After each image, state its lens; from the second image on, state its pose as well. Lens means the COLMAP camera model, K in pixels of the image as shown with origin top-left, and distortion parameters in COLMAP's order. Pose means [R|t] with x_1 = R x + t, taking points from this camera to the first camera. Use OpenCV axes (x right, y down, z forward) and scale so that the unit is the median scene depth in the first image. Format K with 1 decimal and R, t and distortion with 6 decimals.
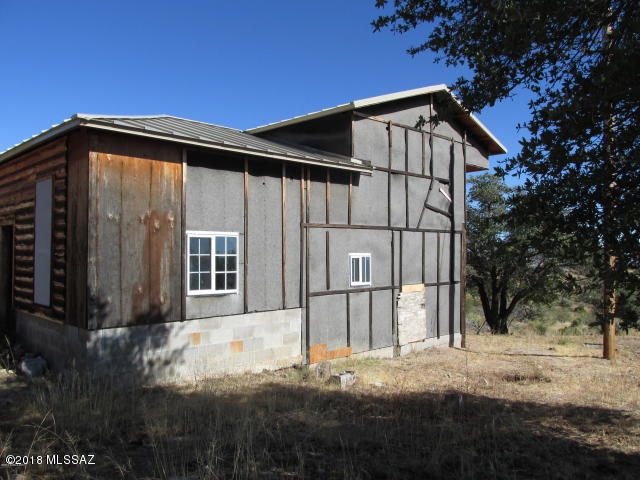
lens RADIAL K [[526.4, 0, 319.2], [0, 526.4, 243.7], [0, 0, 1]] dist [-0.030834, 0.000604]
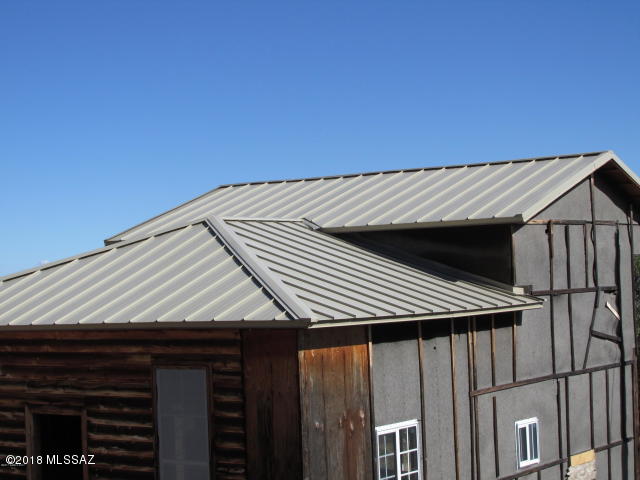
lens RADIAL K [[1331.0, 0, 320.1], [0, 1331.0, 239.3], [0, 0, 1]] dist [-0.117468, 0.000000]
pose [[0.984544, -0.029327, 0.172666, -0.501422], [0.031600, 0.999446, -0.010429, -0.216812], [-0.172264, 0.015724, 0.984925, -0.715328]]
